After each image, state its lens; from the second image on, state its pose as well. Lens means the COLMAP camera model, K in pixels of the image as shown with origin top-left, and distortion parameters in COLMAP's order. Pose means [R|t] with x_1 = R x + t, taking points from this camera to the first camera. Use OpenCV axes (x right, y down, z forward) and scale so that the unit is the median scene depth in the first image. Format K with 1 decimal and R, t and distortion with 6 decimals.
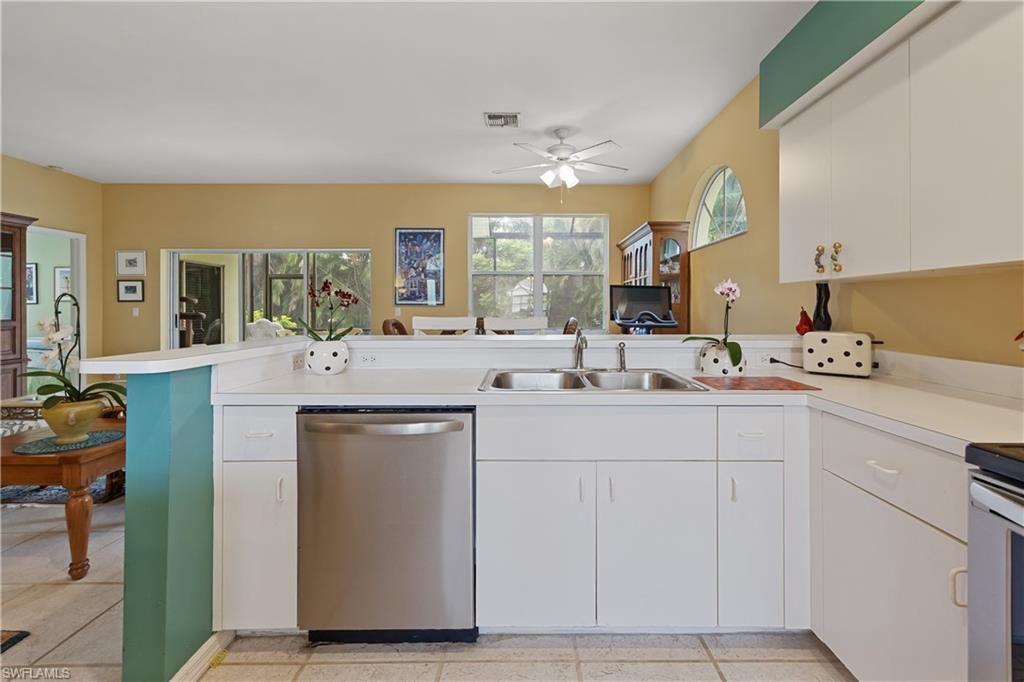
lens RADIAL K [[432.8, 0, 513.6], [0, 432.8, 310.6], [0, 0, 1]] dist [0.007880, -0.000638]
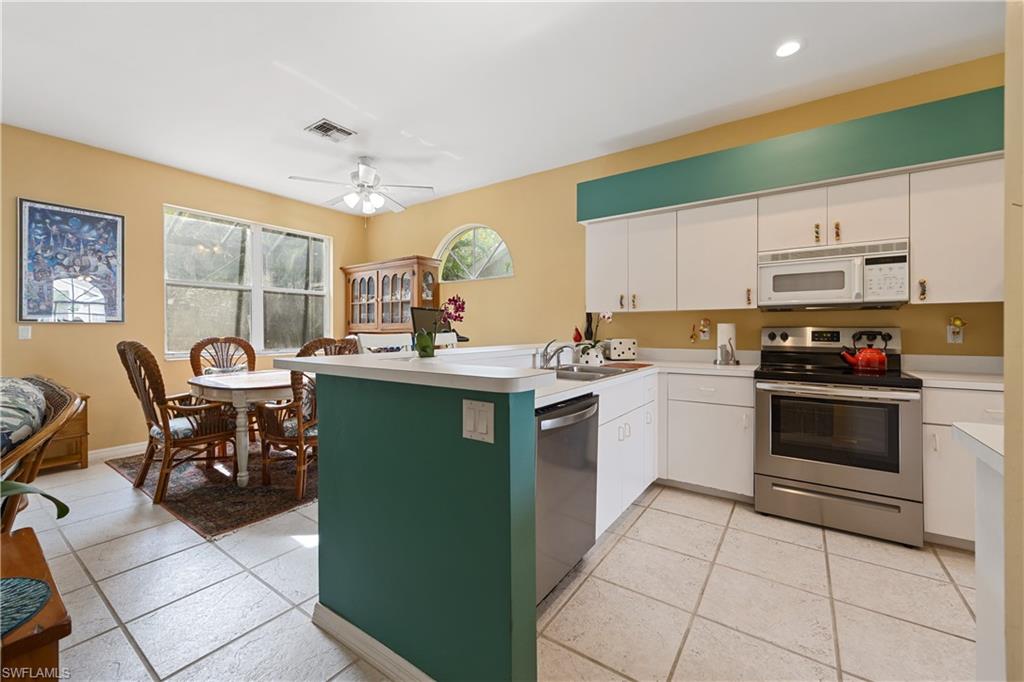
lens RADIAL K [[417.5, 0, 500.2], [0, 417.5, 327.1], [0, 0, 1]] dist [0.014039, -0.003286]
pose [[0.597149, 0.002903, 0.802125, -0.351593], [0.006973, 0.999937, -0.008810, 0.003454], [-0.802100, 0.010854, 0.597091, 0.094610]]
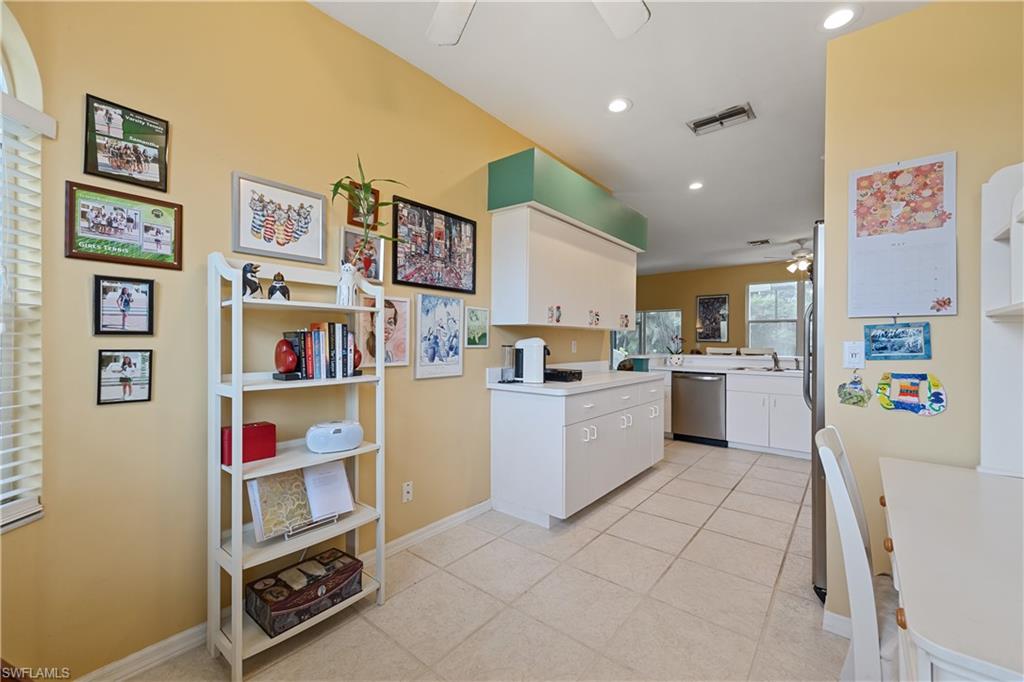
lens RADIAL K [[399.8, 0, 514.8], [0, 399.8, 339.1], [0, 0, 1]] dist [-0.000323, 0.000589]
pose [[0.775583, -0.002662, -0.631240, 0.156162], [-0.008285, 0.999862, -0.014396, 0.003967], [0.631191, 0.016395, 0.775454, -0.635750]]
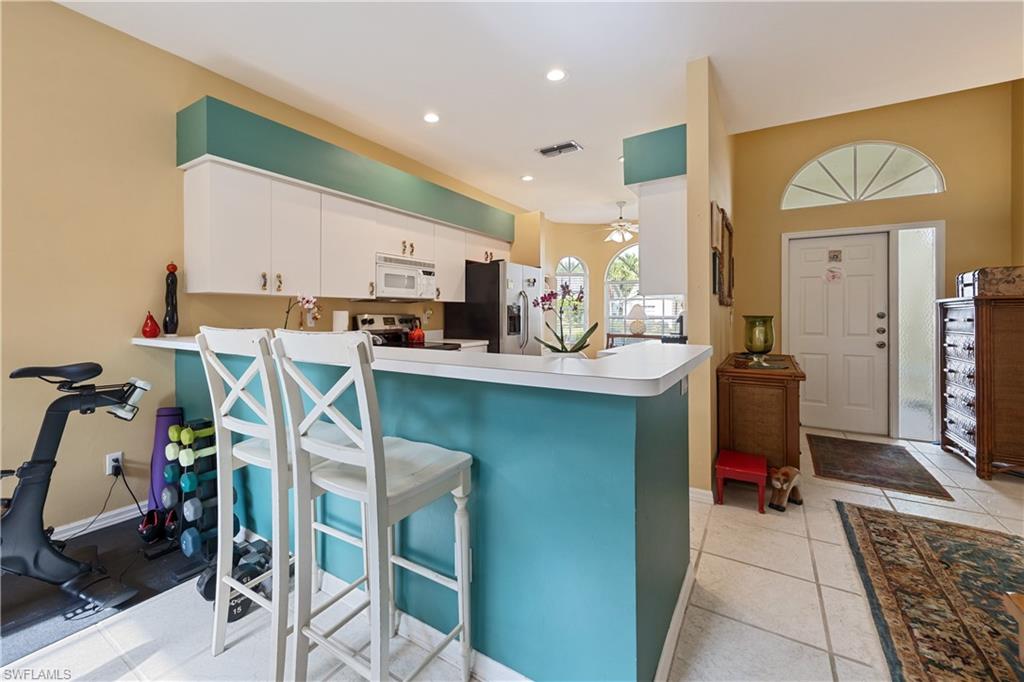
lens RADIAL K [[432.8, 0, 482.3], [0, 432.8, 313.4], [0, 0, 1]] dist [0.007880, -0.000638]
pose [[-0.831001, 0.000419, 0.556270, -0.241141], [0.003307, 0.999986, 0.004187, -0.002342], [-0.556261, 0.005318, -0.830991, 0.585171]]
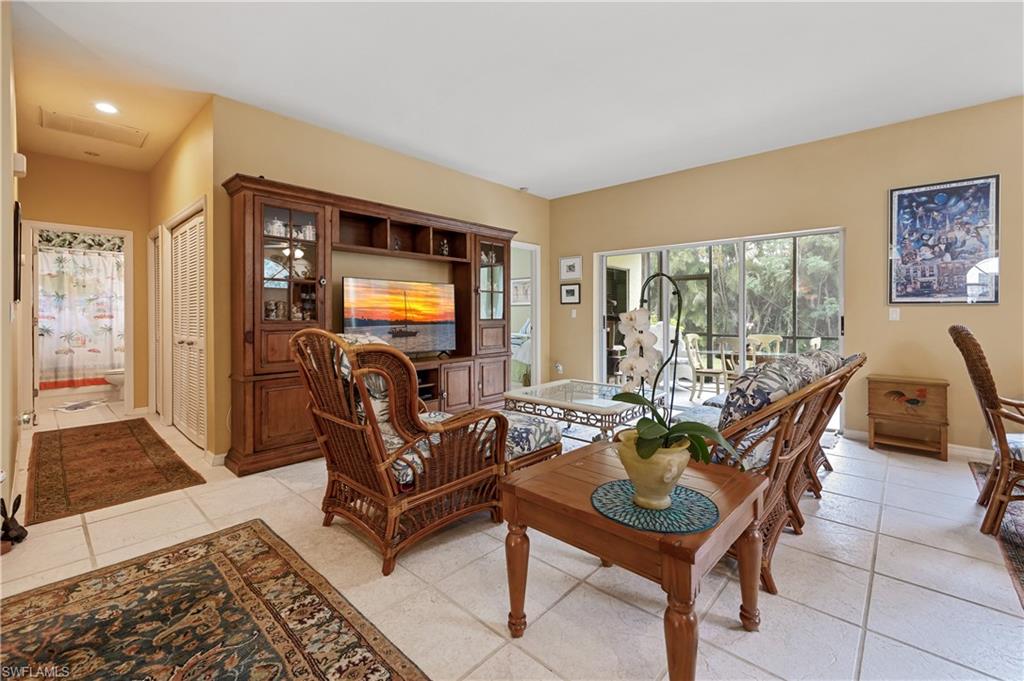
lens RADIAL K [[432.8, 0, 524.1], [0, 432.8, 313.9], [0, 0, 1]] dist [0.007880, -0.000638]
pose [[0.742164, 0.004763, -0.670202, -0.244795], [-0.007724, 0.999969, -0.001446, 0.006432], [0.670174, 0.006250, 0.742178, 0.127144]]
